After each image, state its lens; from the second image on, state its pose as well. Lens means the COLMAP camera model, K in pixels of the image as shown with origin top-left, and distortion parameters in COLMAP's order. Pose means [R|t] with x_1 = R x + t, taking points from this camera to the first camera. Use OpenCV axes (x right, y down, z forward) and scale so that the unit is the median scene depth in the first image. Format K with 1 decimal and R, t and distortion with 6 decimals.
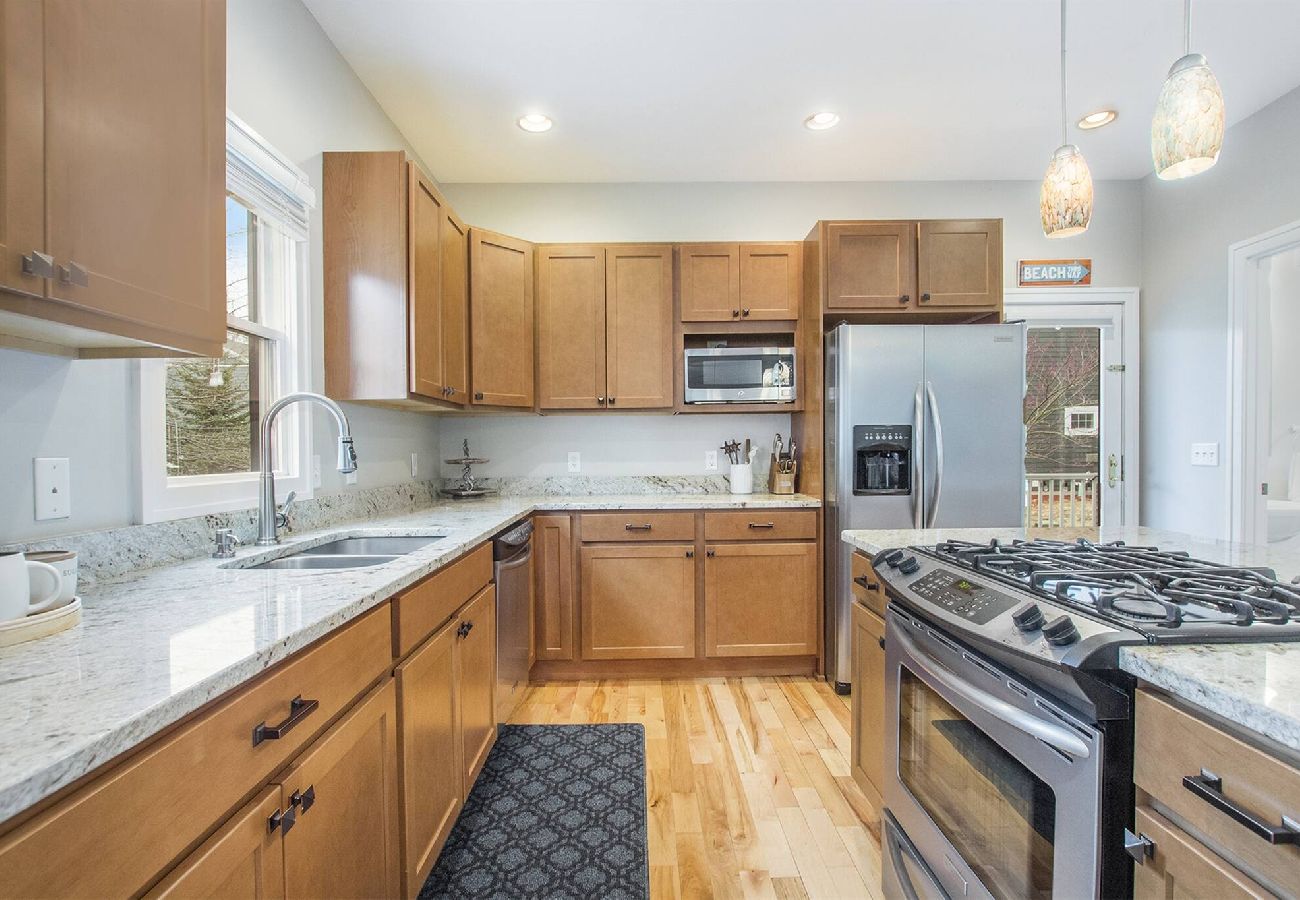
lens RADIAL K [[622.3, 0, 650.2], [0, 622.3, 454.4], [0, 0, 1]] dist [-0.026926, 0.000272]
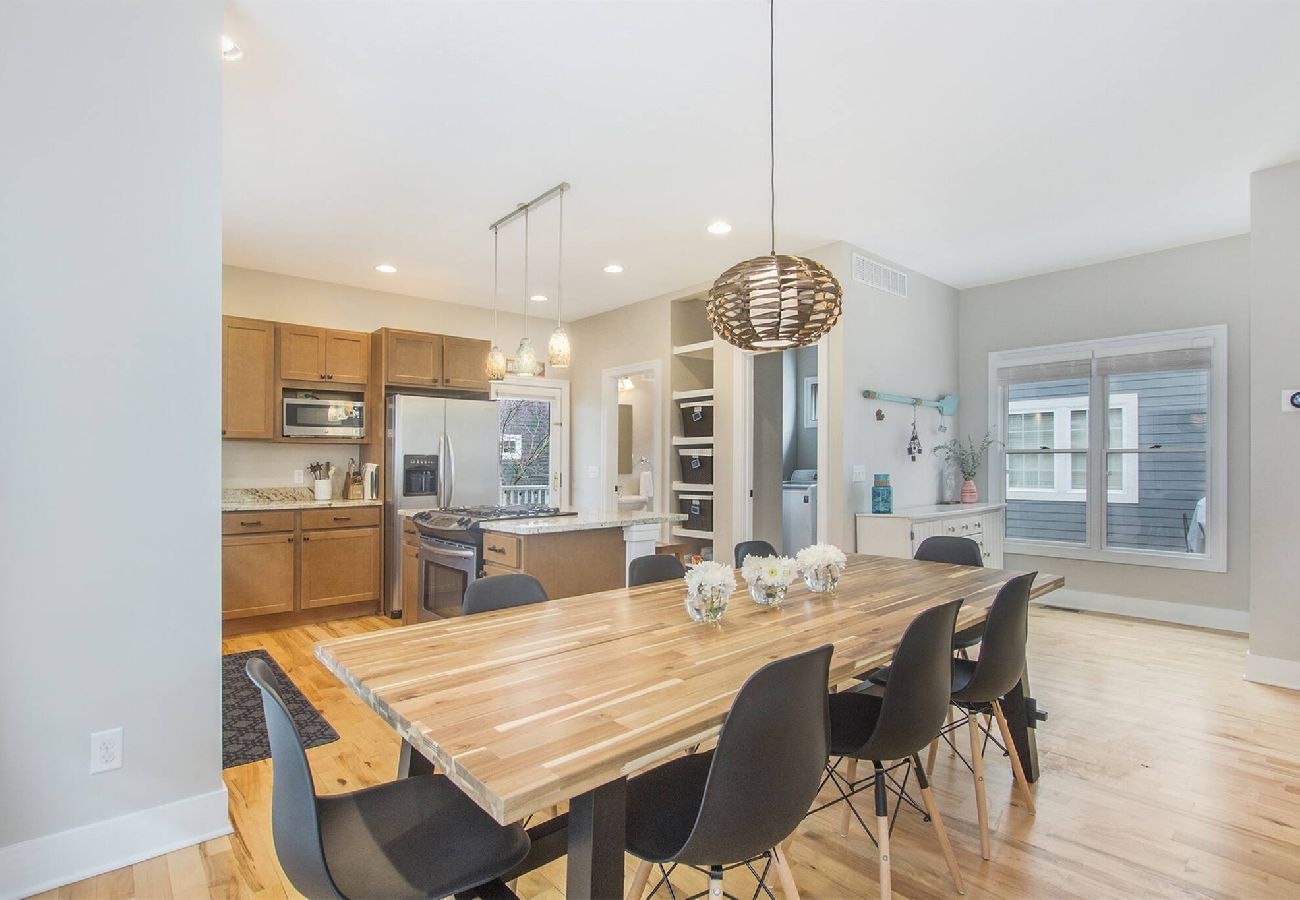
lens RADIAL K [[622.3, 0, 650.2], [0, 622.3, 454.4], [0, 0, 1]] dist [-0.026926, 0.000272]
pose [[0.763523, 0.017897, 0.645533, -0.226309], [0.002625, 0.999522, -0.030817, 0.004814], [-0.645776, 0.025224, 0.763111, -0.655936]]
